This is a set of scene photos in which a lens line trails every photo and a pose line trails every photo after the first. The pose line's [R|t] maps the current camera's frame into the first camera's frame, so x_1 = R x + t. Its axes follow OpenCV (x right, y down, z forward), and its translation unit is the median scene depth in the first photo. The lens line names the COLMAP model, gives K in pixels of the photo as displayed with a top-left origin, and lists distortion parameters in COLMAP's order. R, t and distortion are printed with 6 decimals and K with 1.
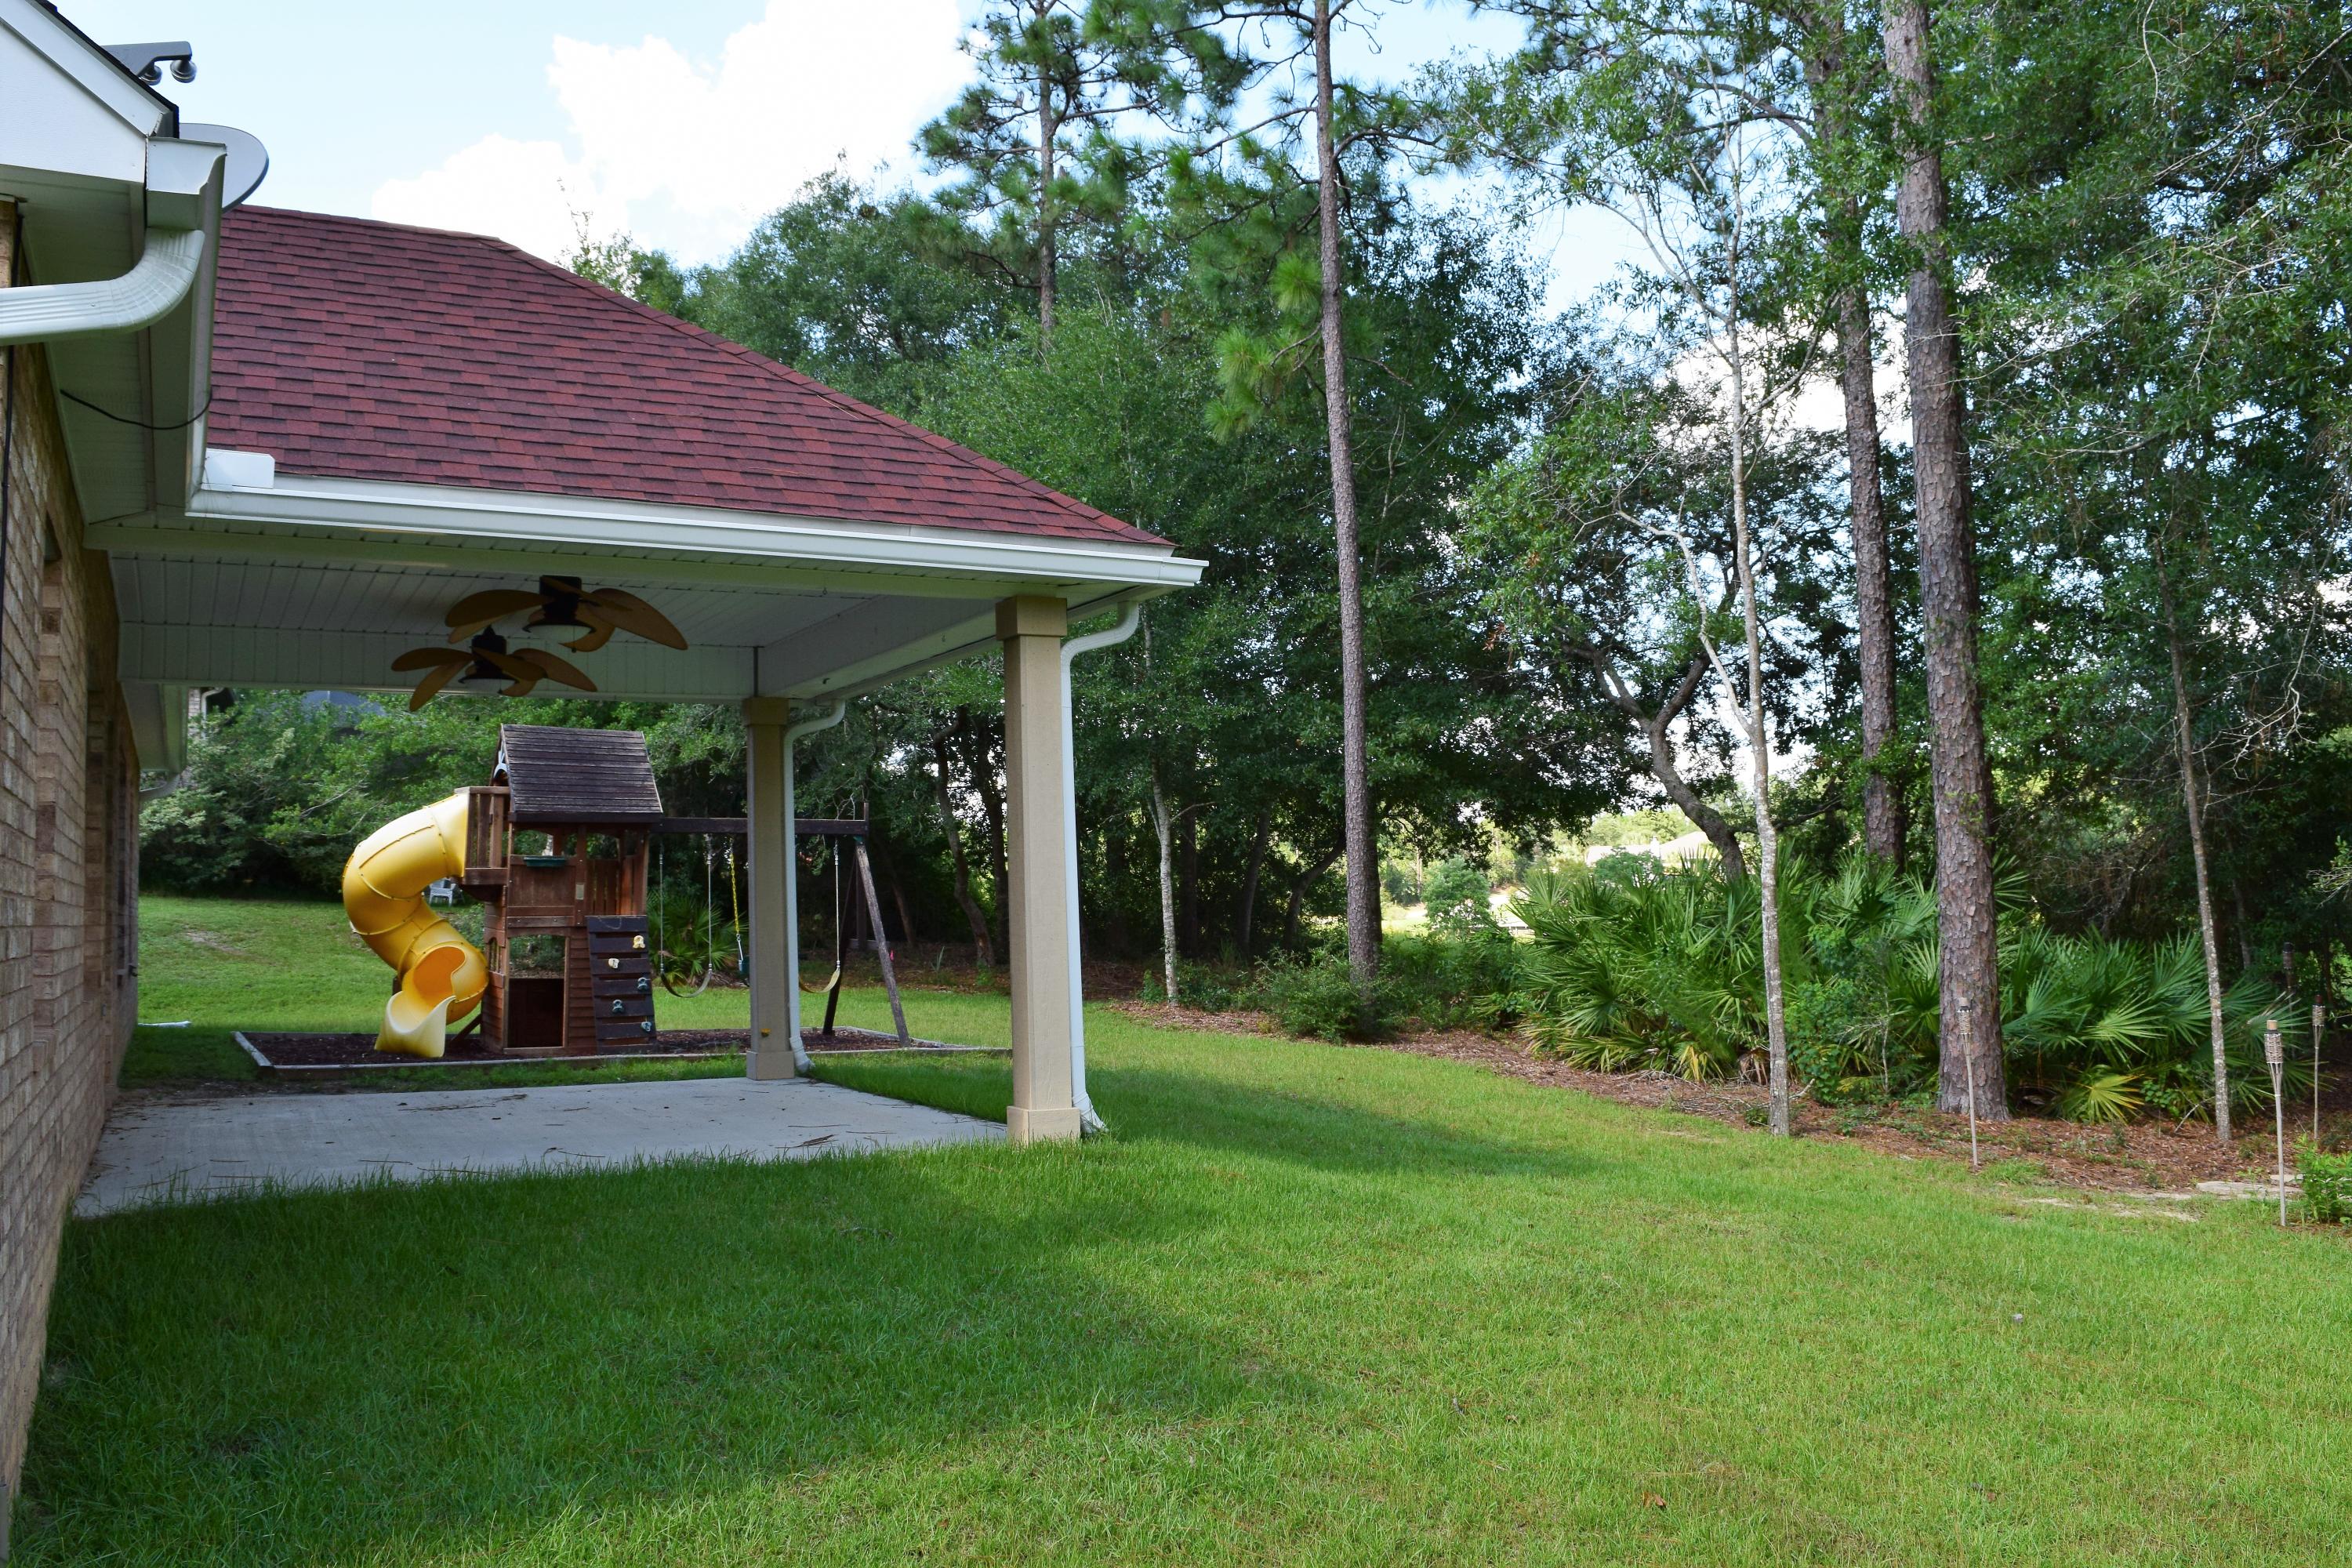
lens RADIAL K [[1843.4, 0, 1176.8], [0, 1843.4, 763.3], [0, 0, 1]] dist [-0.079581, -0.000532]
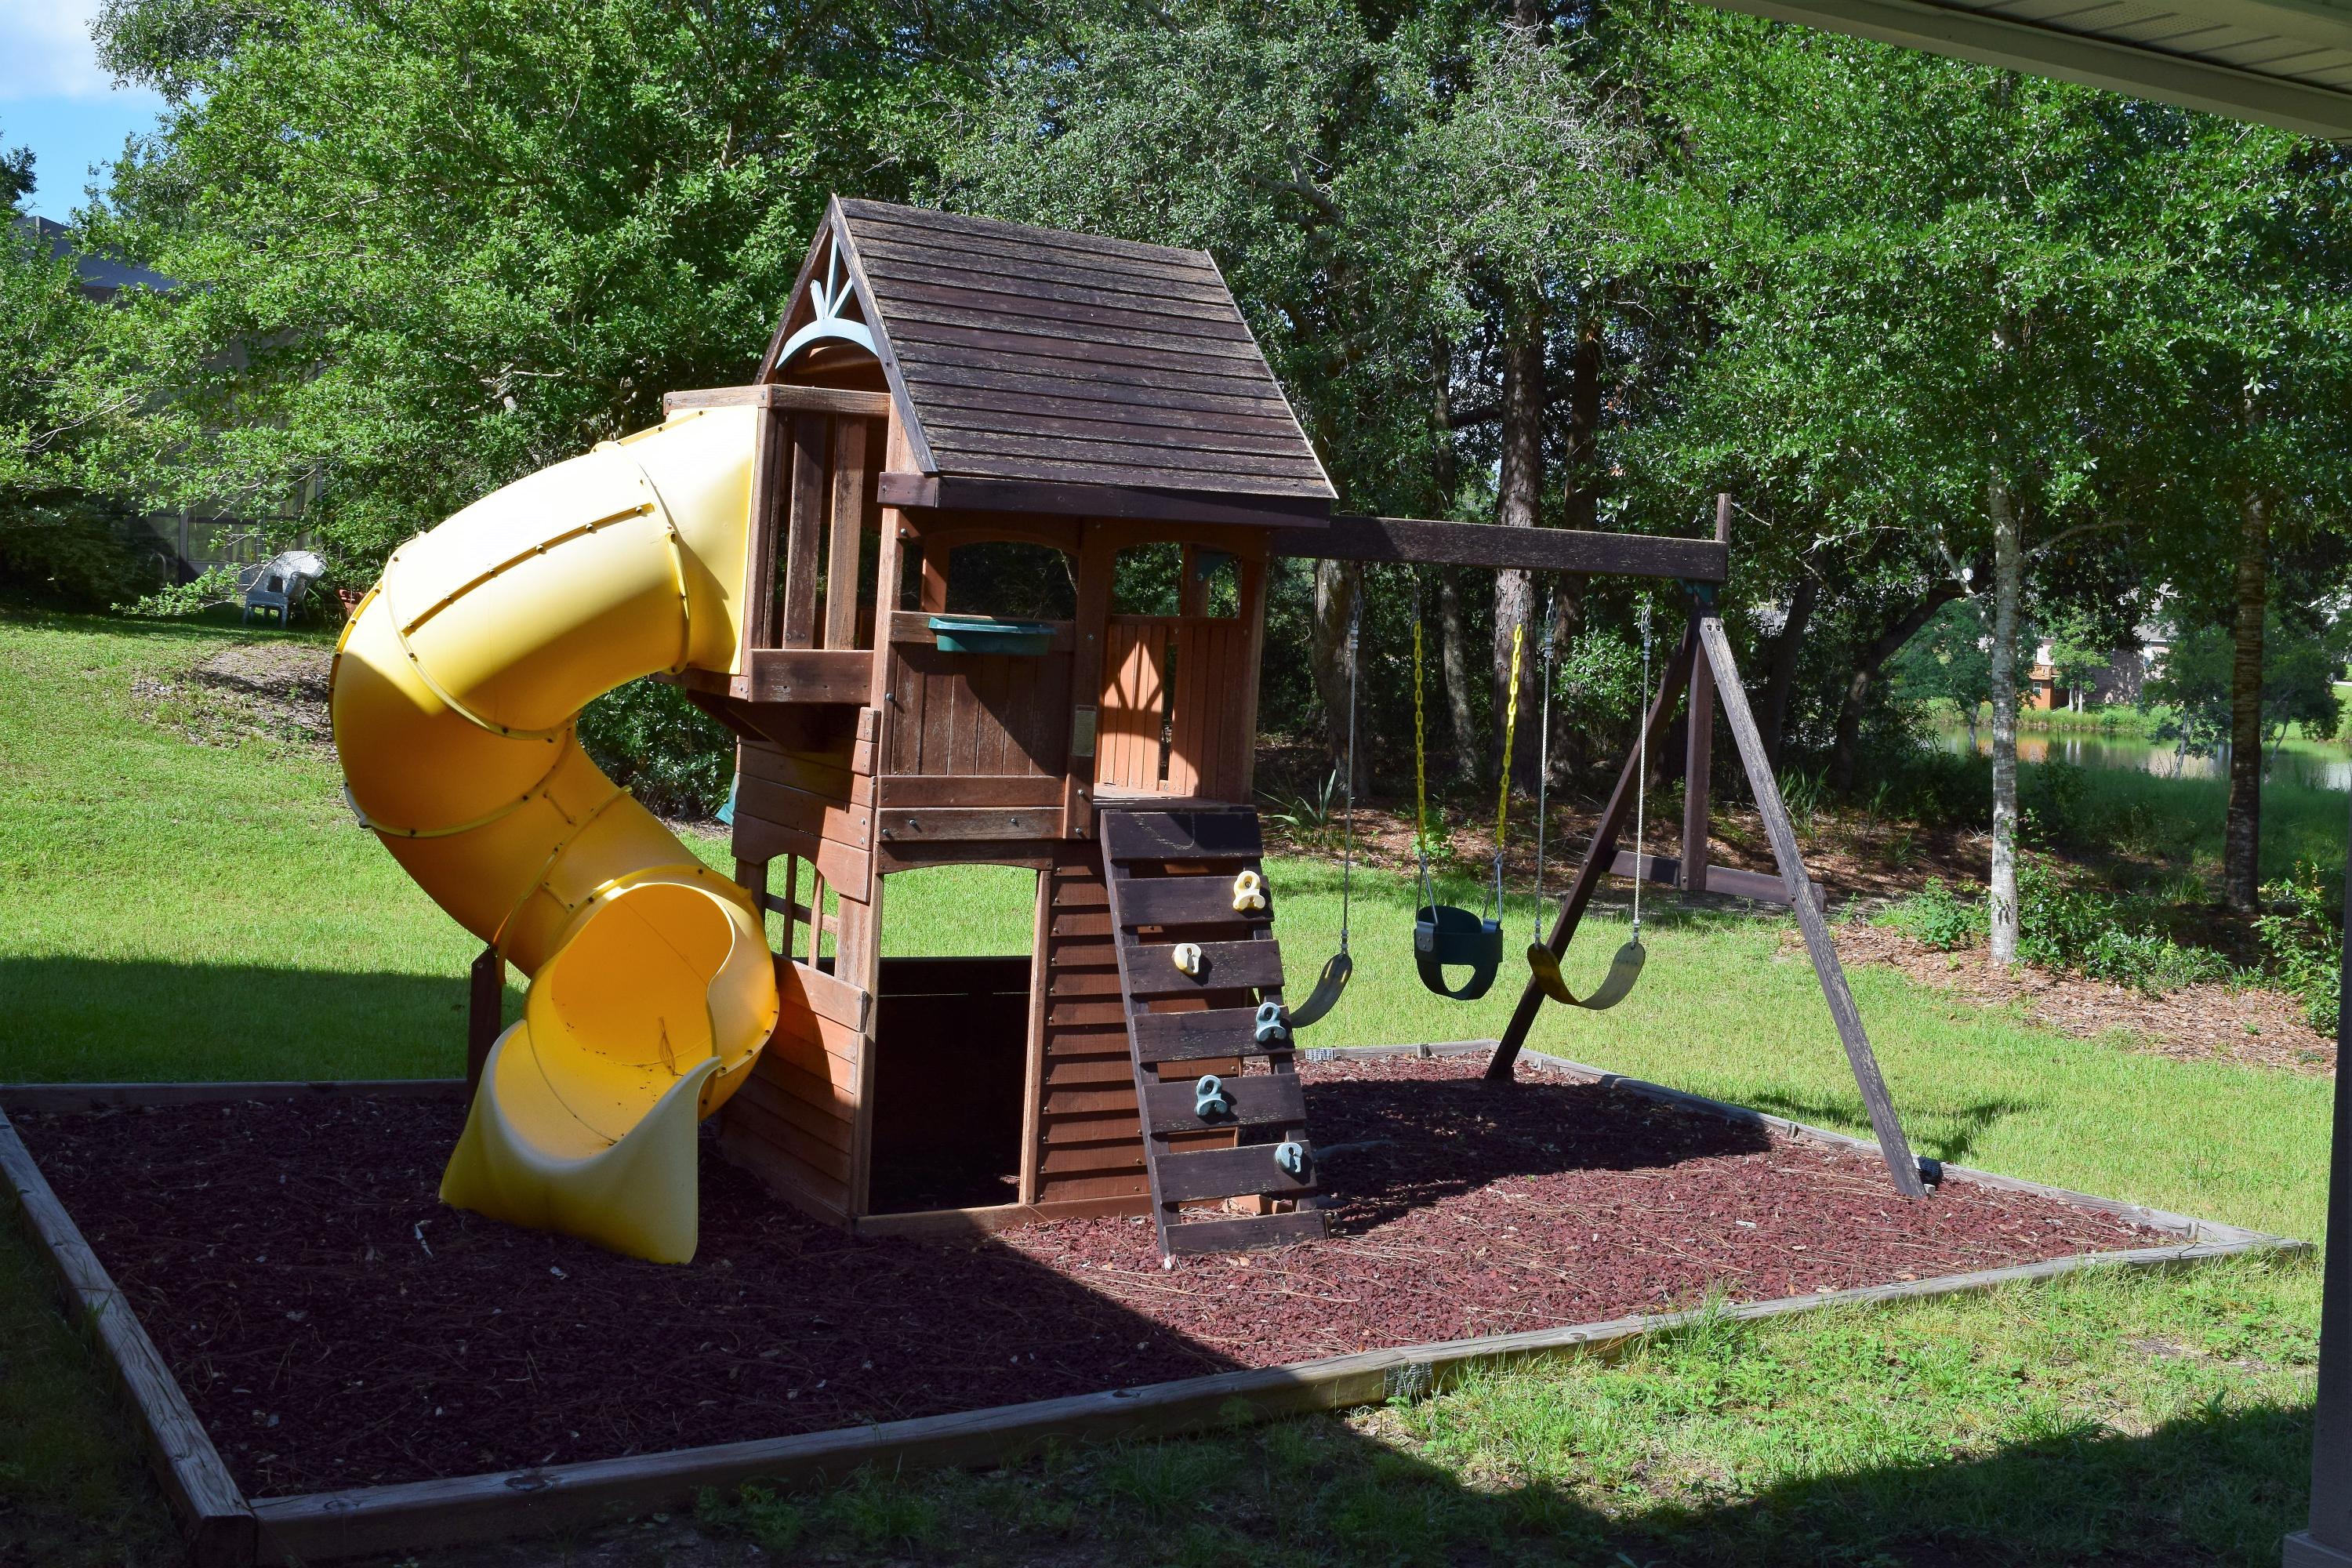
lens RADIAL K [[2559.7, 0, 1176.0], [0, 2559.7, 784.0], [0, 0, 1]] dist [-0.064113, -0.006449]
pose [[0.998508, 0.053378, 0.011478, -0.307743], [-0.054447, 0.989125, 0.136629, 0.016036], [-0.004060, -0.137050, 0.990556, 0.537252]]
